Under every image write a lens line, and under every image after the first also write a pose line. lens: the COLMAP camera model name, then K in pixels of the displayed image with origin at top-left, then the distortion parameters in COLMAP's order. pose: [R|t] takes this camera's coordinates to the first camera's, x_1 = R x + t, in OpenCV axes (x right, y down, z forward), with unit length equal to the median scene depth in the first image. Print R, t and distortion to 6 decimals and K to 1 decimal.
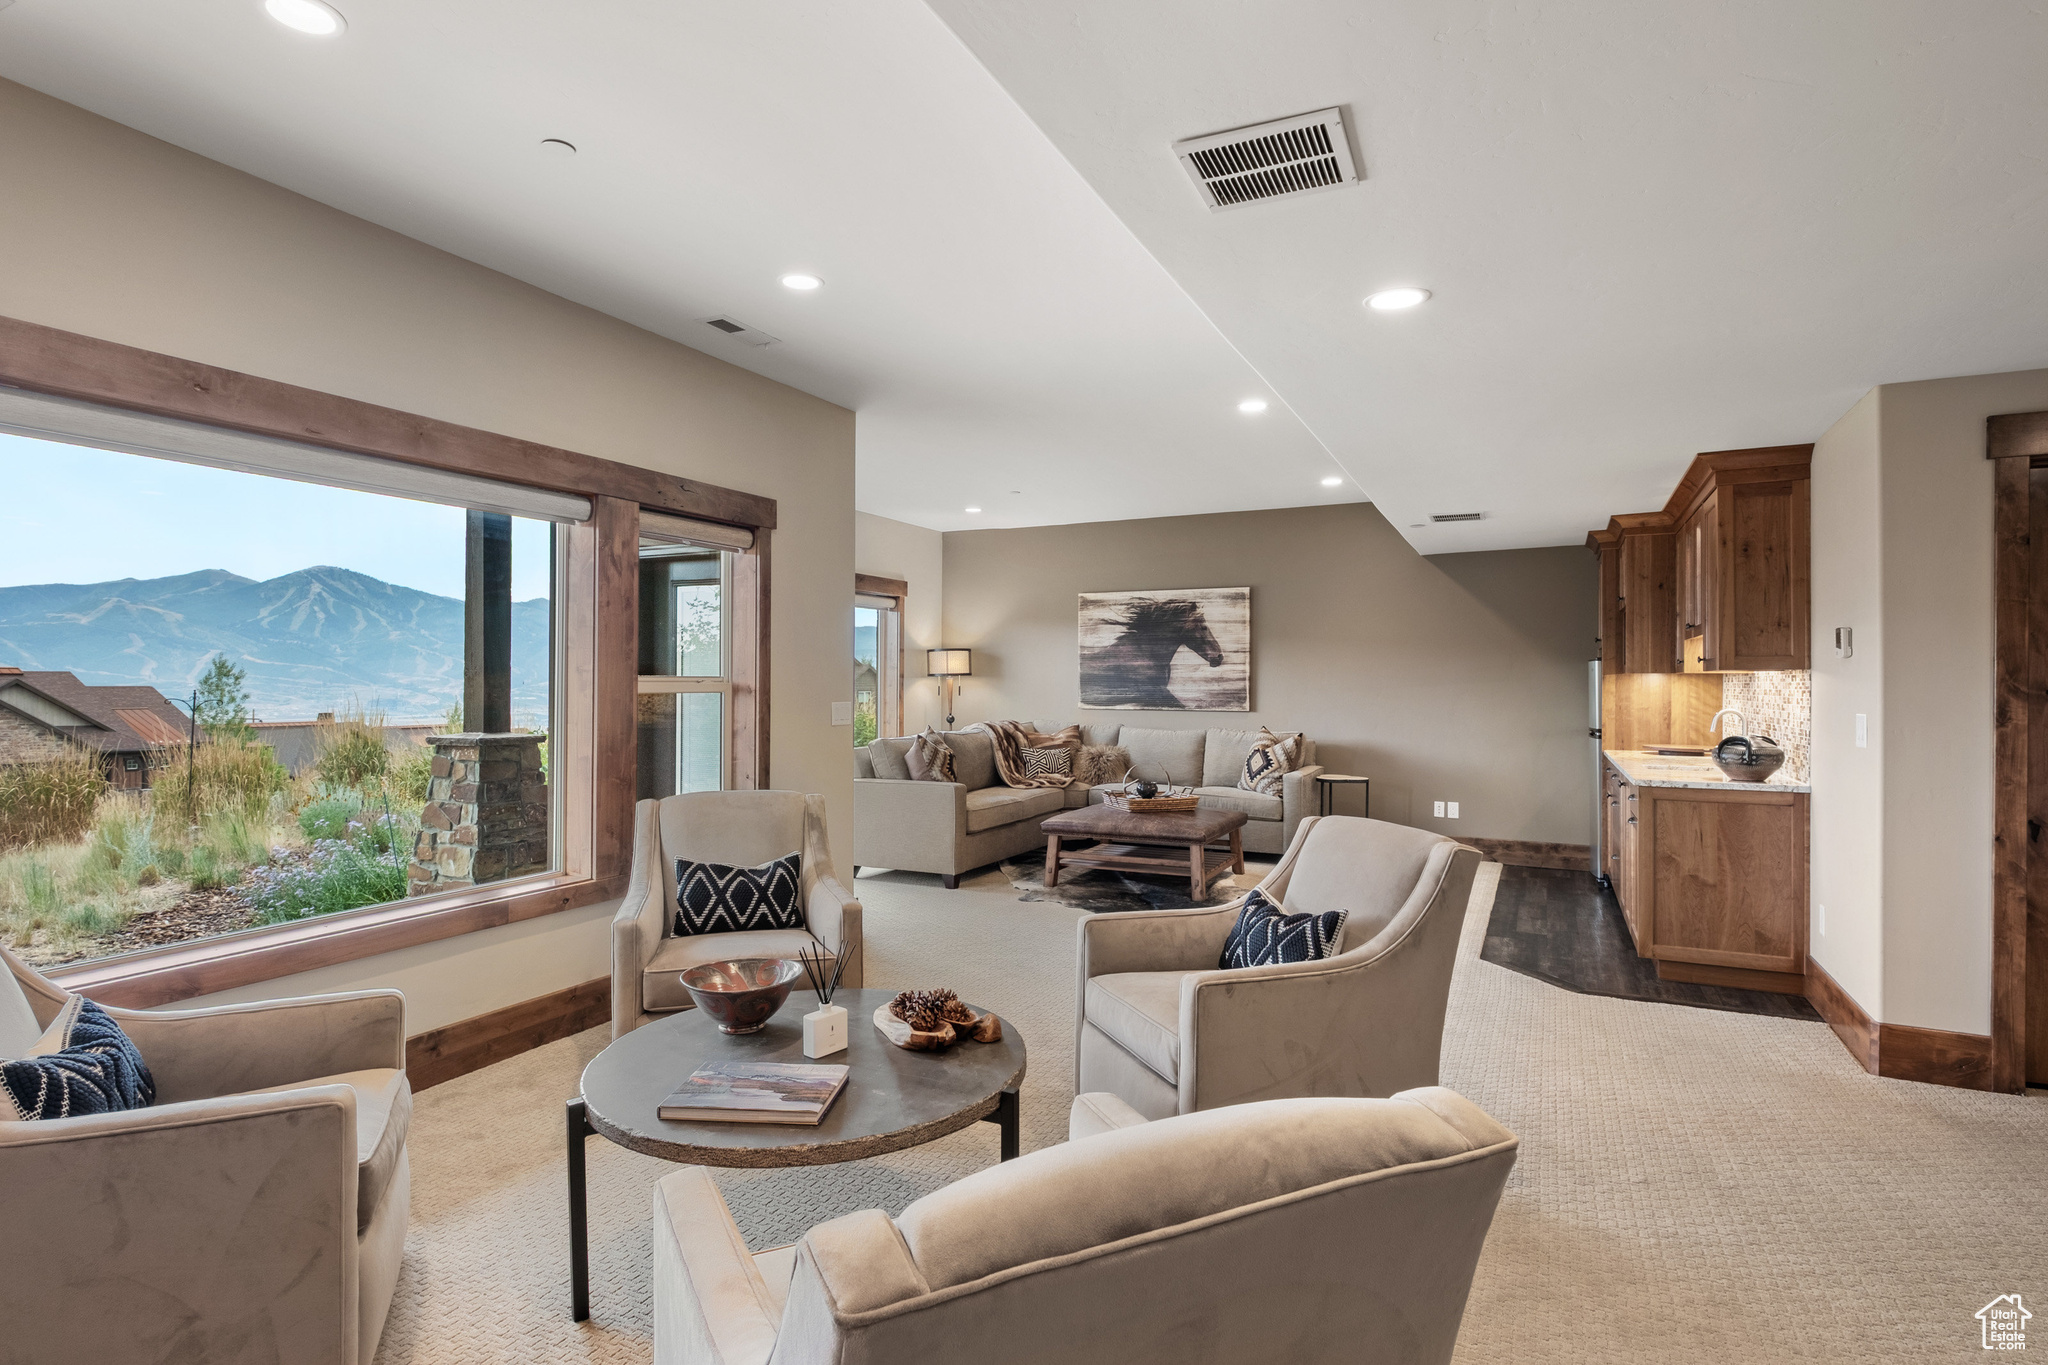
lens RADIAL K [[1045.7, 0, 990.8], [0, 1045.7, 699.0], [0, 0, 1]] dist [0.003237, -0.001436]
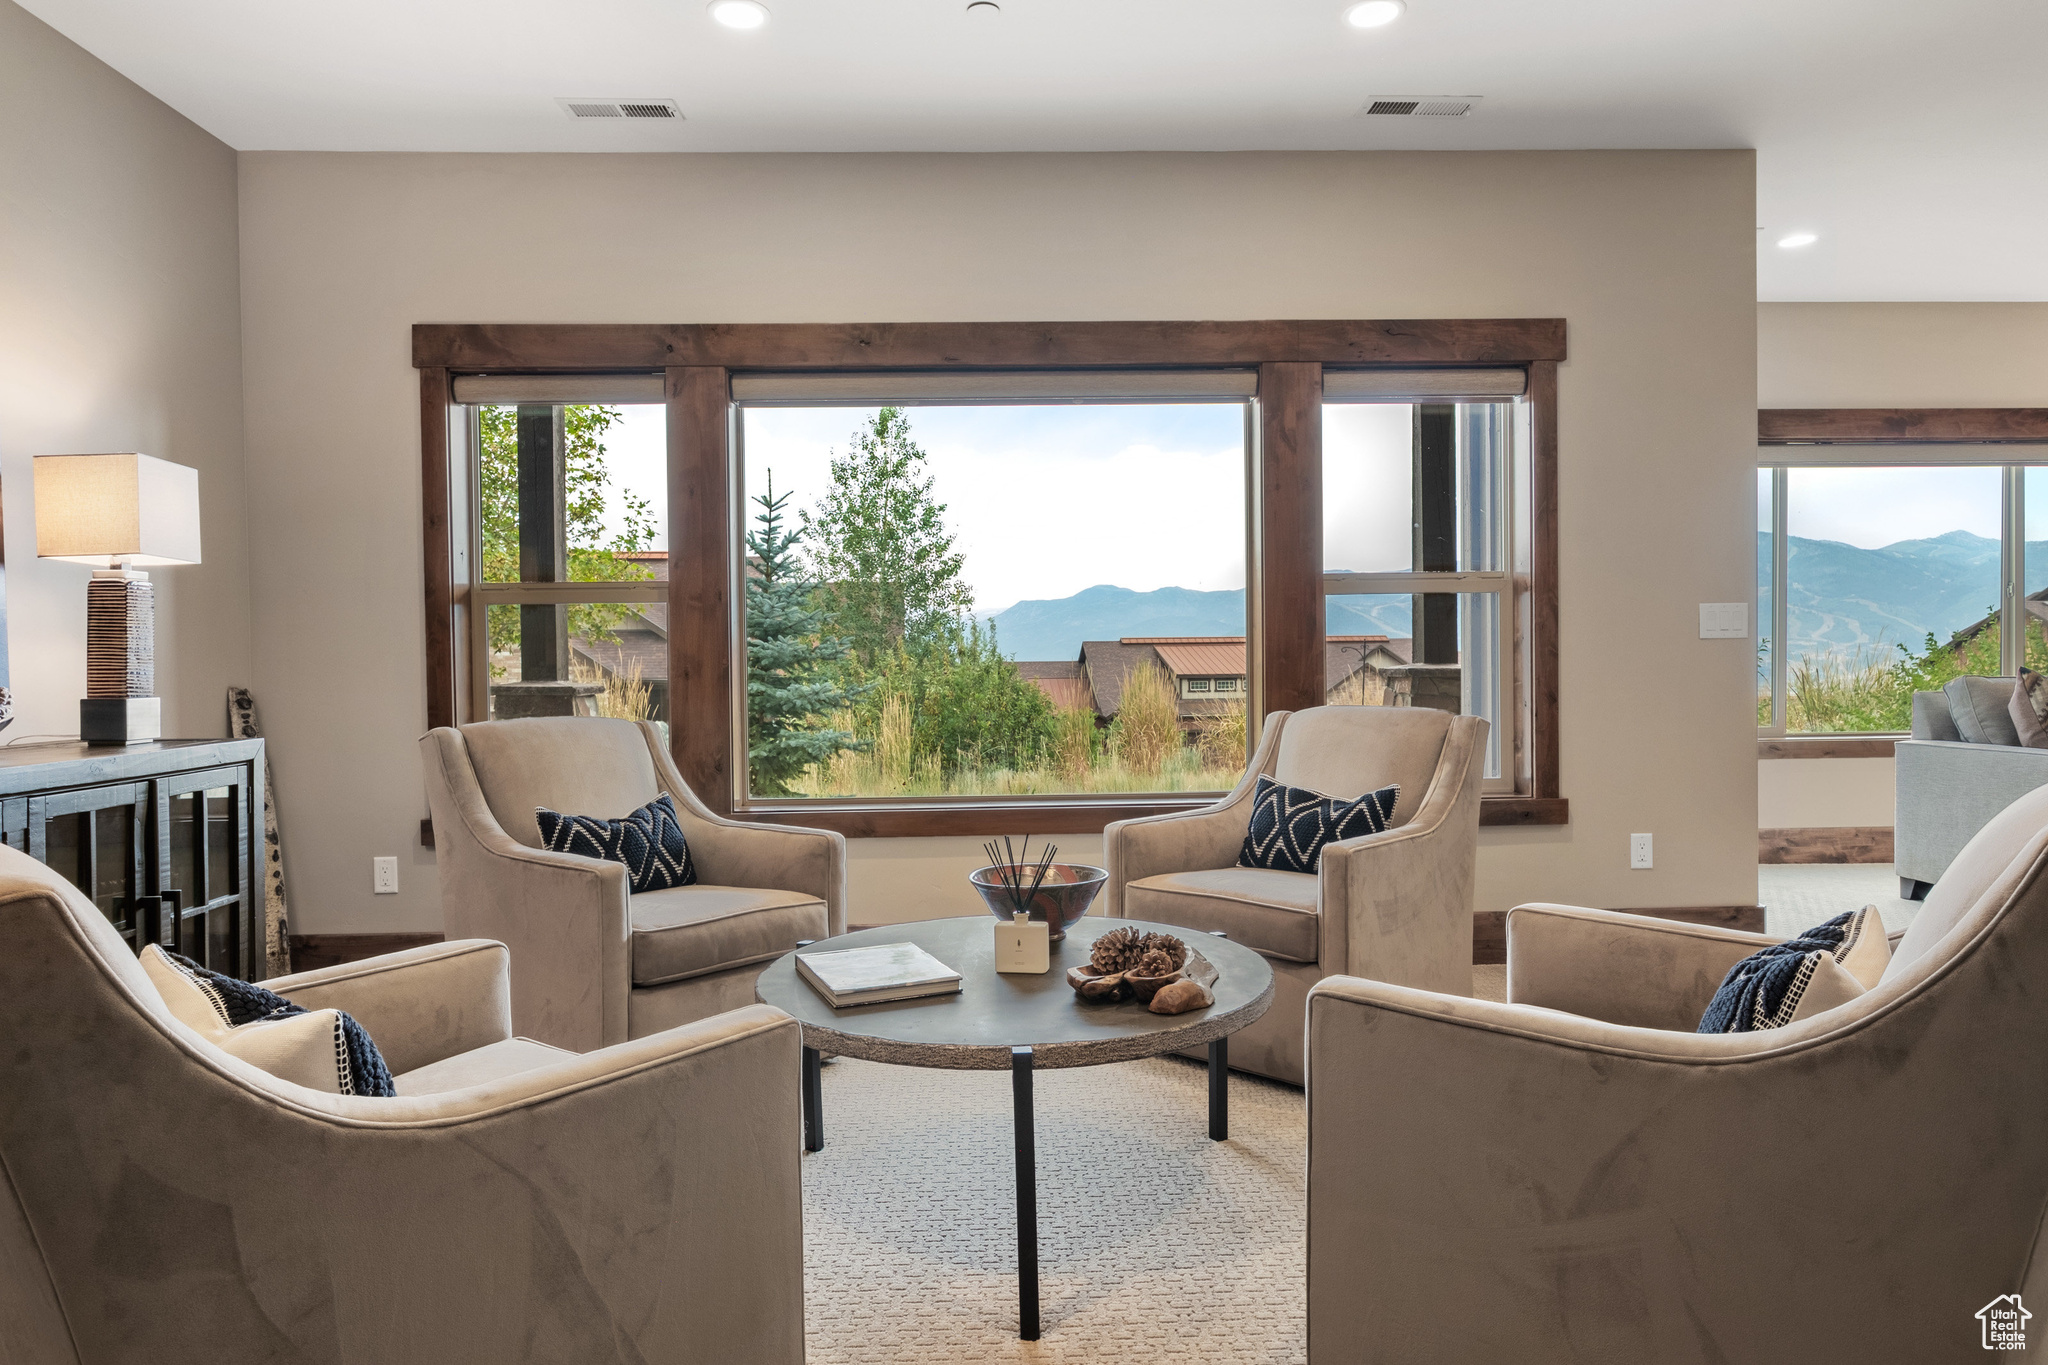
lens RADIAL K [[1206.9, 0, 1041.3], [0, 1206.9, 684.8], [0, 0, 1]] dist [0.007792, 0.006178]
pose [[0.480378, 0.014924, -0.876935, 0.325827], [-0.003850, 0.999881, 0.014907, 0.045795], [0.877053, -0.003785, 0.480378, 0.266807]]
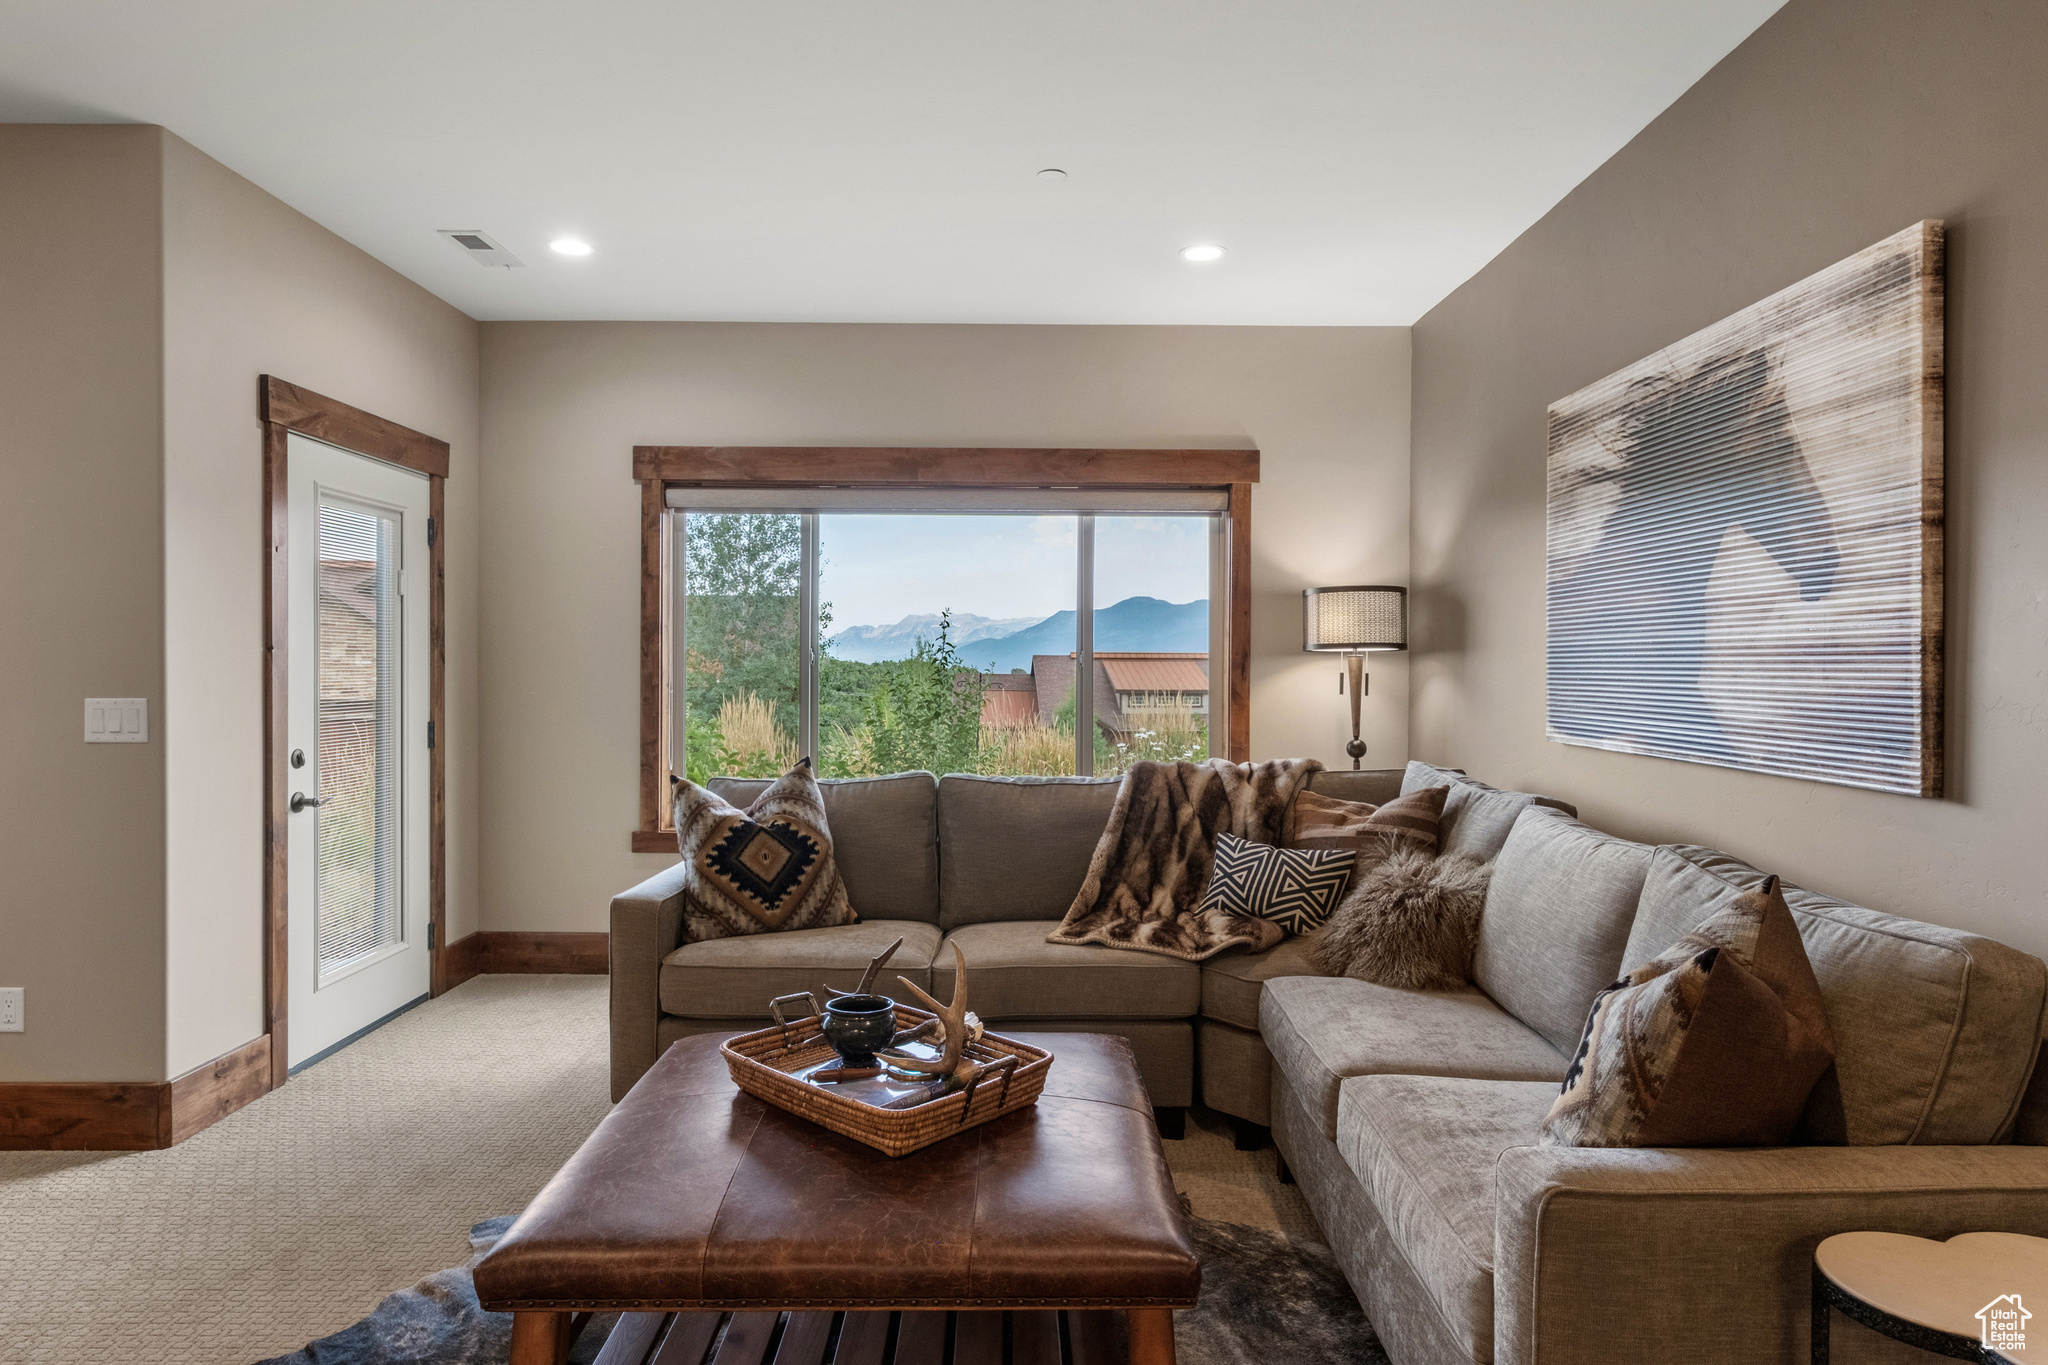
lens RADIAL K [[1192.7, 0, 1007.0], [0, 1192.7, 687.6], [0, 0, 1]] dist [0.004645, -0.000096]
pose [[0.460049, 0.015937, -0.887750, 0.604080], [-0.017616, 0.999806, 0.008819, -0.015240], [0.887719, 0.011581, 0.460241, 1.144533]]
